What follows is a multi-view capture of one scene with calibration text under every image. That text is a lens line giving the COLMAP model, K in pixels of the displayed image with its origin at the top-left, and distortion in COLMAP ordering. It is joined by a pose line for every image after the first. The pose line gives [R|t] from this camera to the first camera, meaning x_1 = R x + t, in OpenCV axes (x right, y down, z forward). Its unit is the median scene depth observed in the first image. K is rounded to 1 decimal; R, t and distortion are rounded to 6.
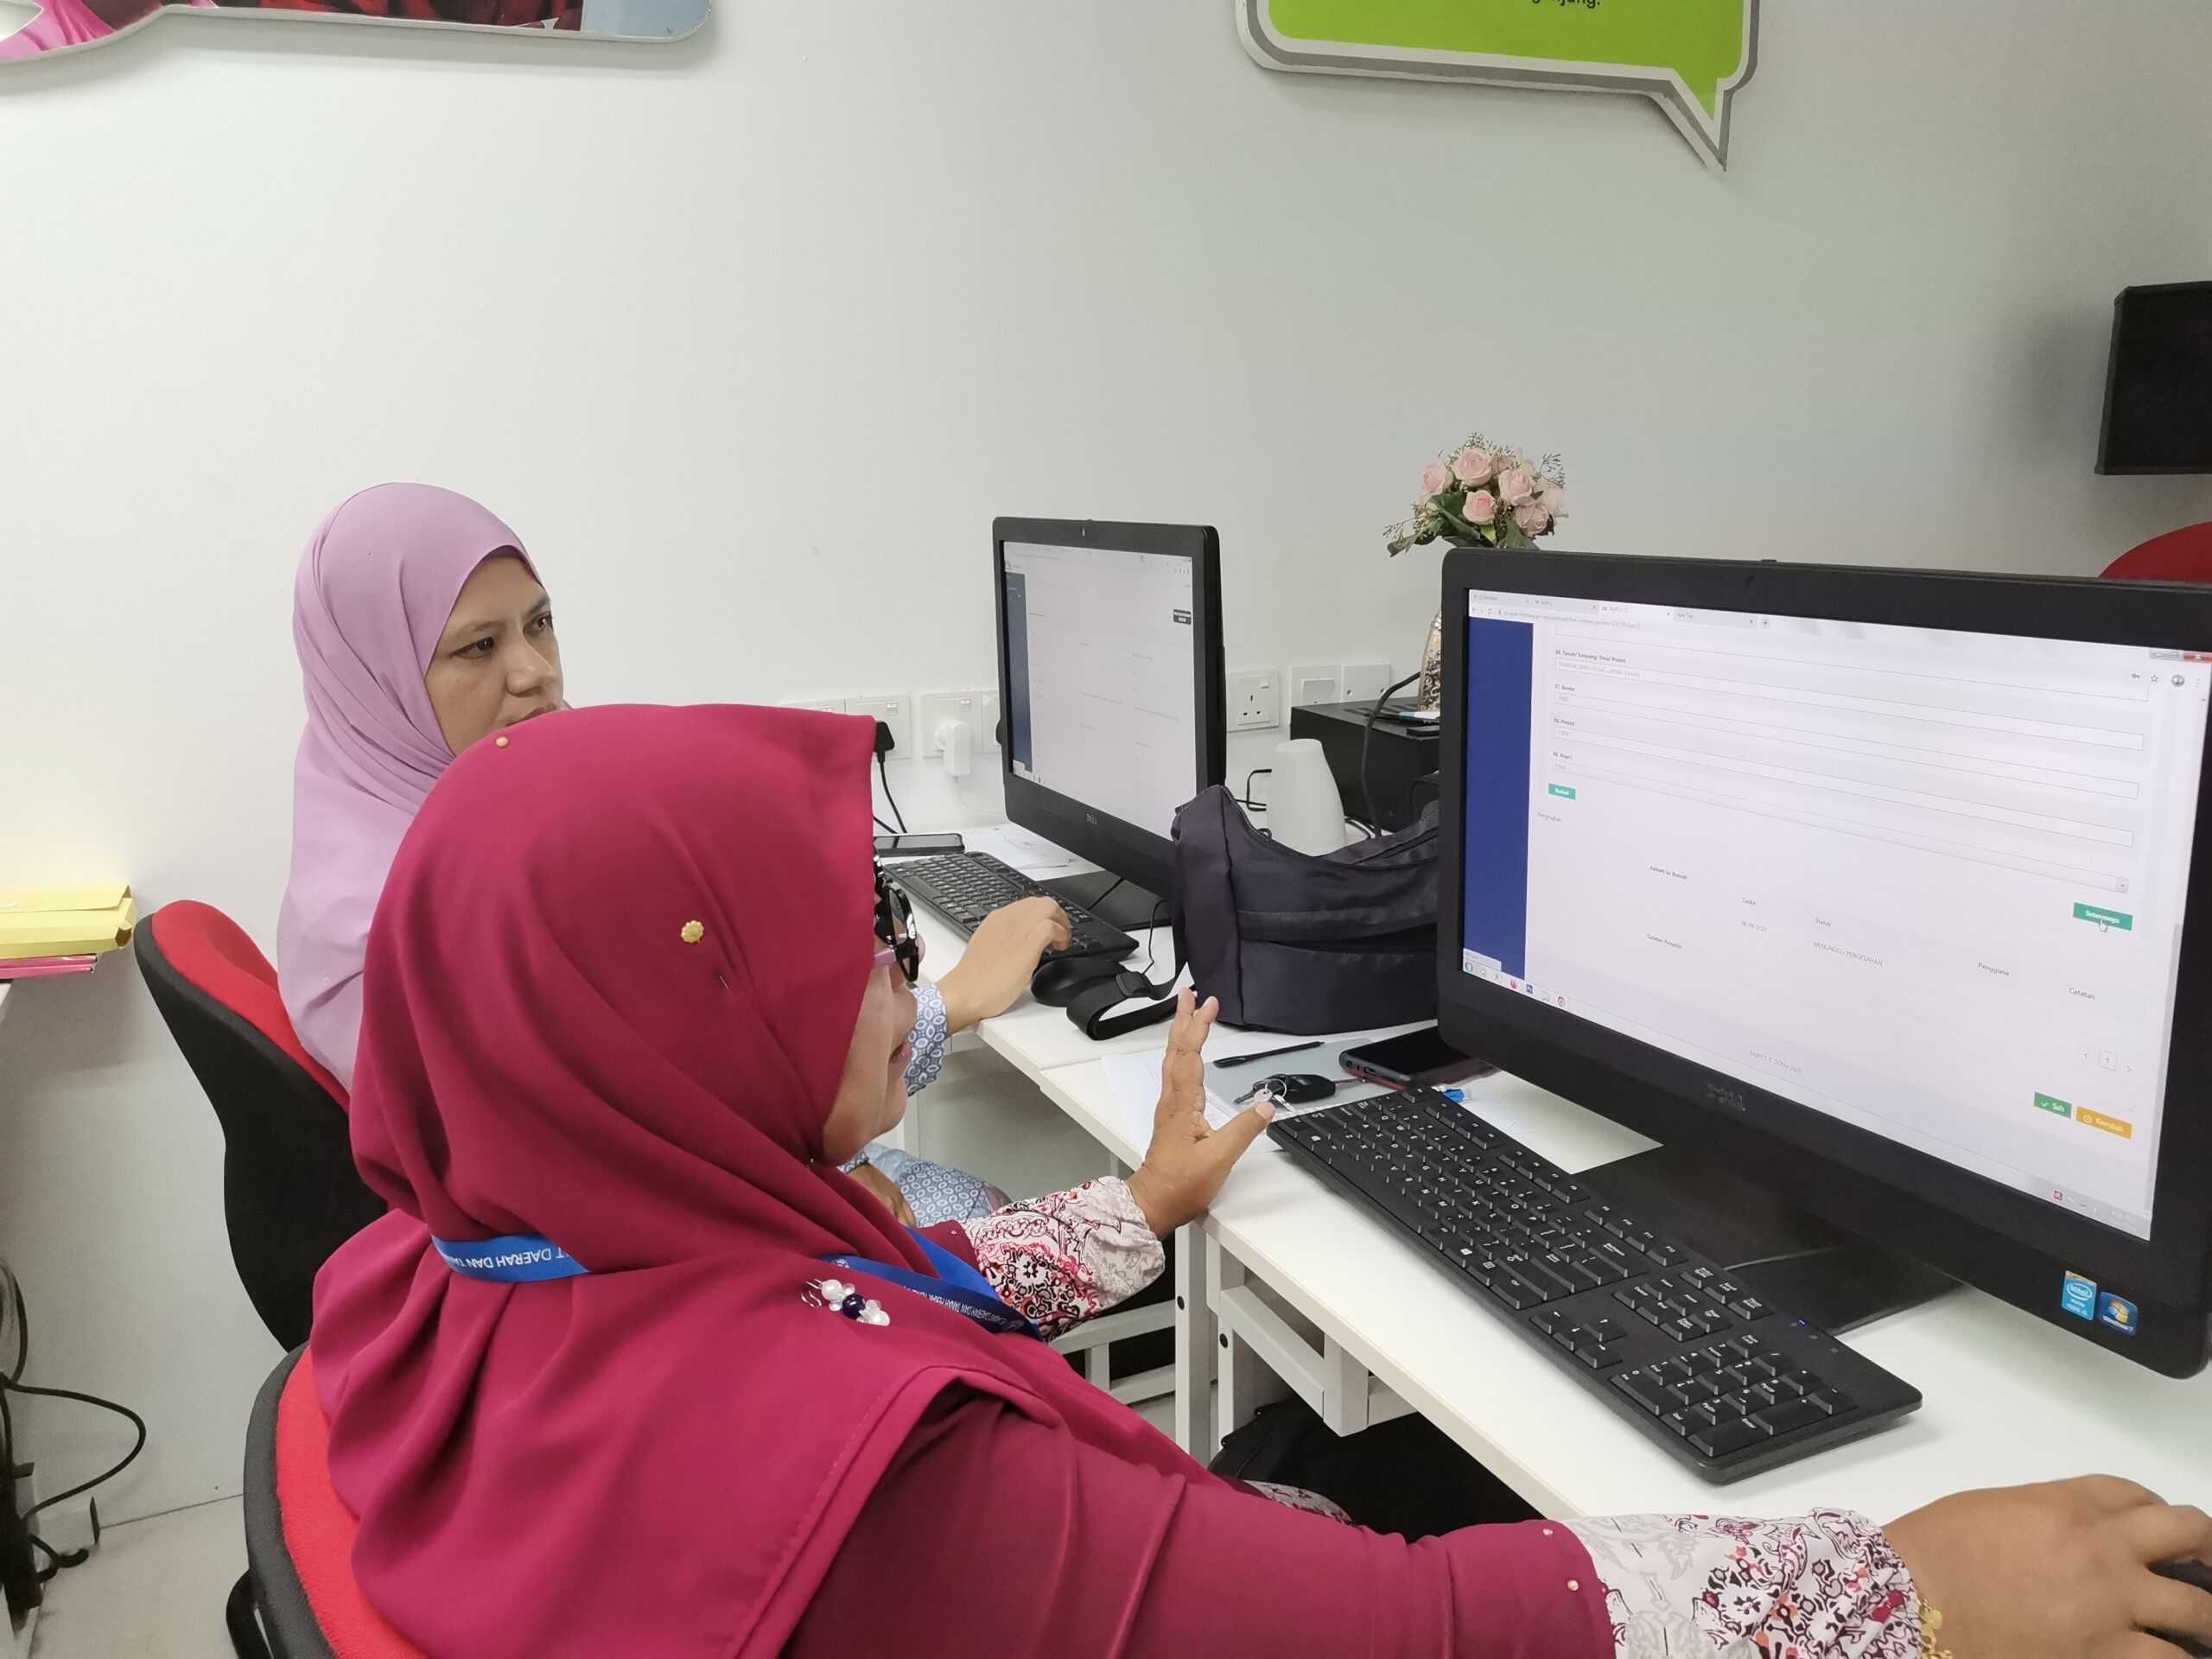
lens RADIAL K [[1649.1, 0, 1109.9], [0, 1649.1, 834.4], [0, 0, 1]] dist [0.003324, -0.000598]
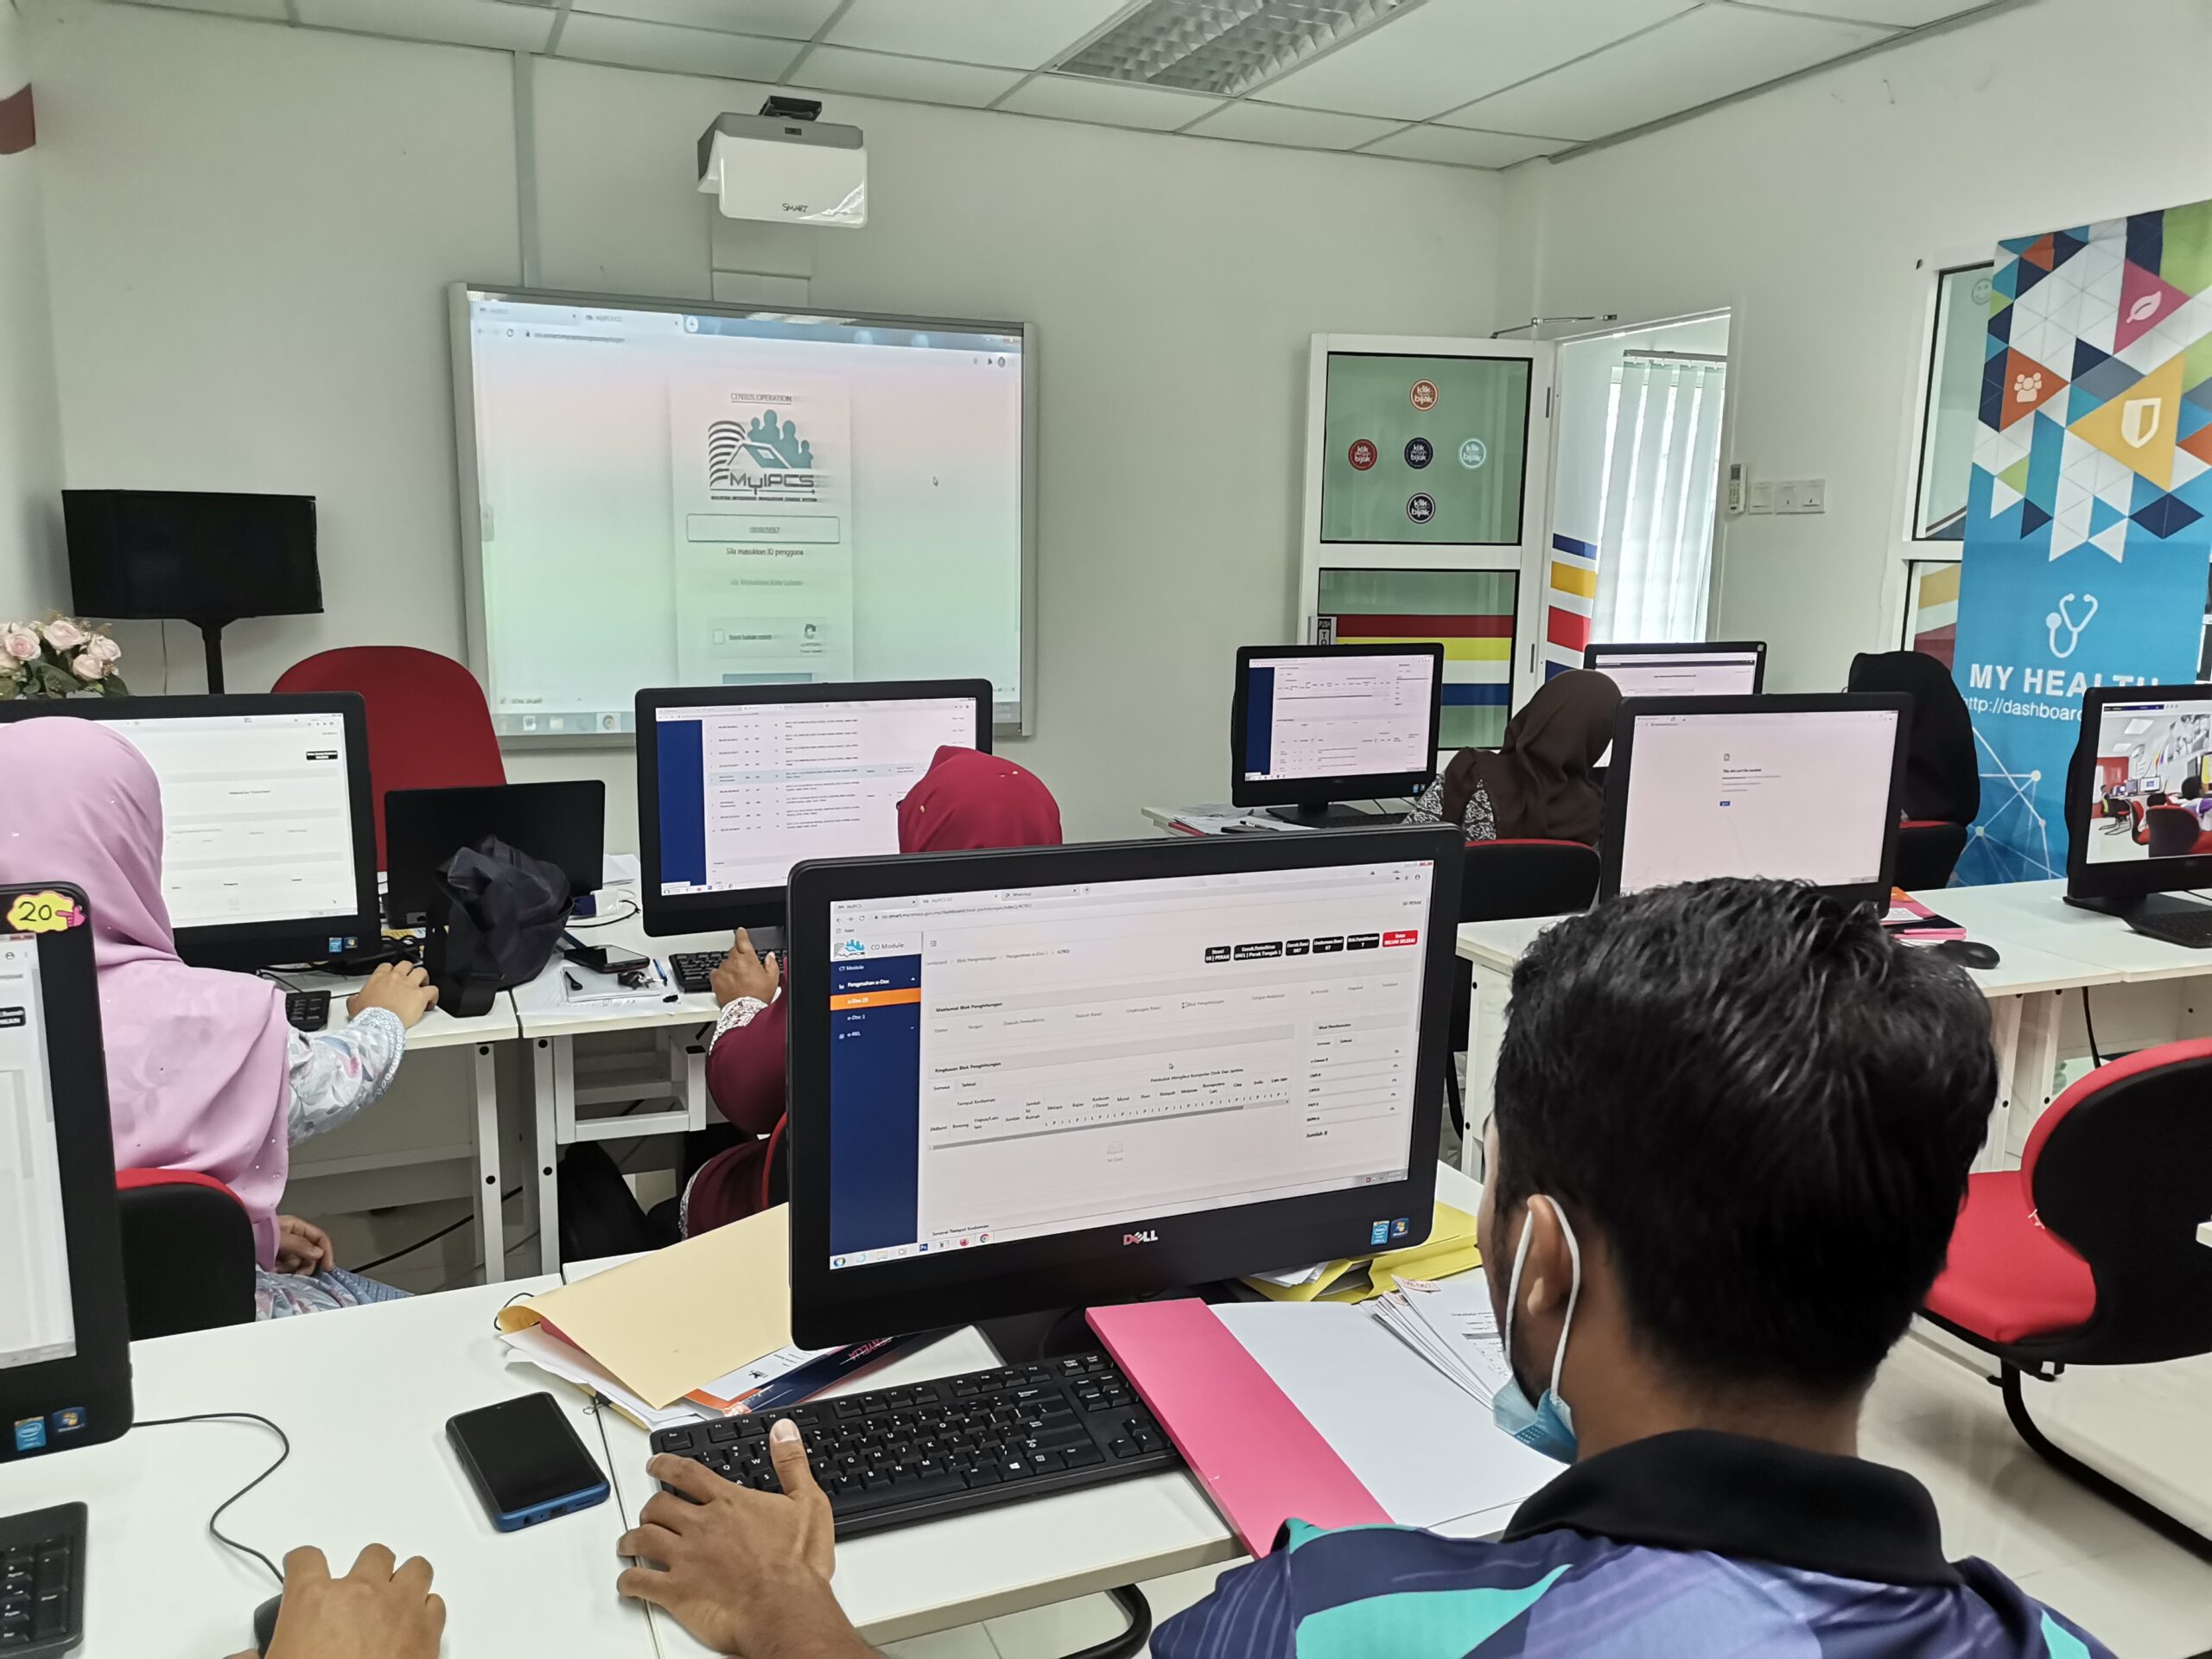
lens RADIAL K [[1654.5, 0, 1100.2], [0, 1654.5, 831.0], [0, 0, 1]] dist [0.004794, -0.000878]
pose [[0.037239, -0.137730, 0.989769, -1.820226], [0.204910, 0.970463, 0.127334, -0.146537], [-0.978072, 0.198072, 0.064362, 0.340709]]
